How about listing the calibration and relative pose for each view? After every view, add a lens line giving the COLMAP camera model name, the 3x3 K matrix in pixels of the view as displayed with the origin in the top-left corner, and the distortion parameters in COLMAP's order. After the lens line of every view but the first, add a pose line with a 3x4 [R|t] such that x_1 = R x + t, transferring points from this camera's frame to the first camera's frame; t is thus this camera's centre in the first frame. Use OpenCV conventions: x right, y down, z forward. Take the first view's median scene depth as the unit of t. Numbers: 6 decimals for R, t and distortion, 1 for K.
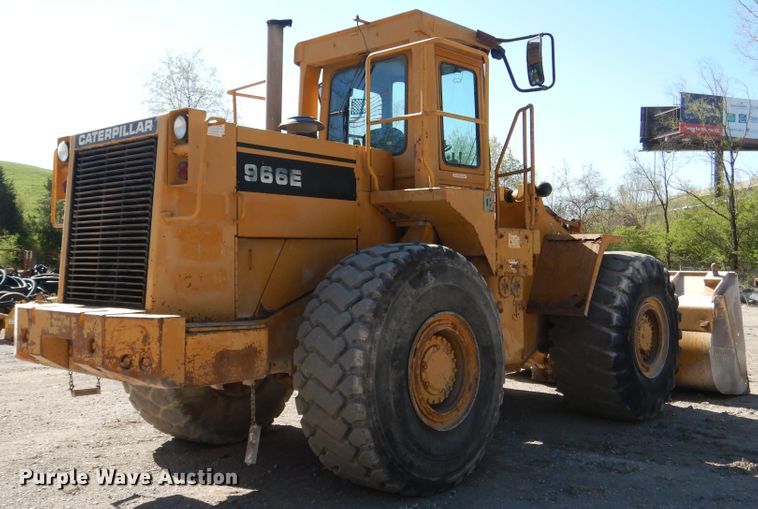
lens RADIAL K [[719.9, 0, 379.0], [0, 719.9, 254.5], [0, 0, 1]] dist [0.007027, -0.019622]
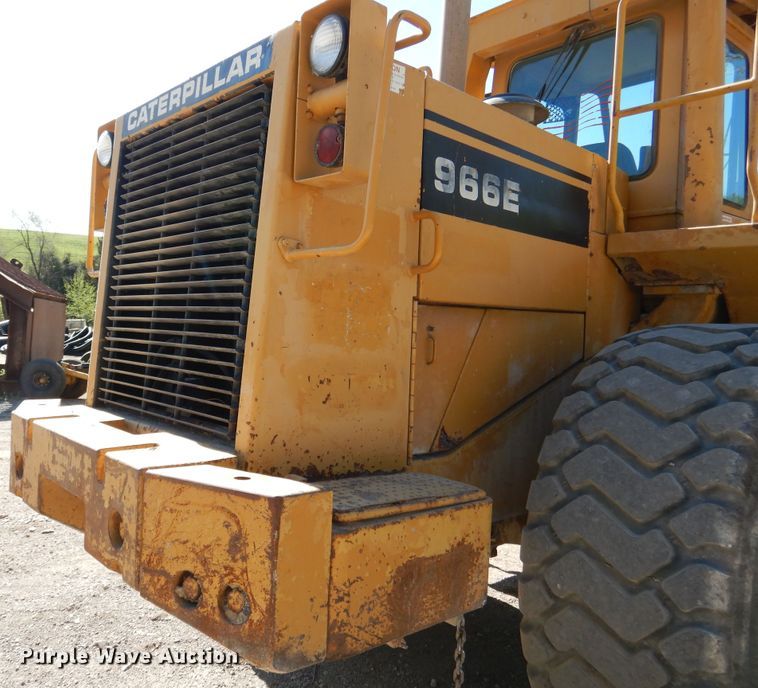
lens RADIAL K [[631.6, 0, 379.0], [0, 631.6, 344.0], [0, 0, 1]] dist [-0.005180, -0.004805]
pose [[0.996299, 0.039298, -0.076447, -0.191062], [-0.037108, 0.998865, 0.029862, -0.006475], [0.077534, -0.026914, 0.996626, 0.565745]]
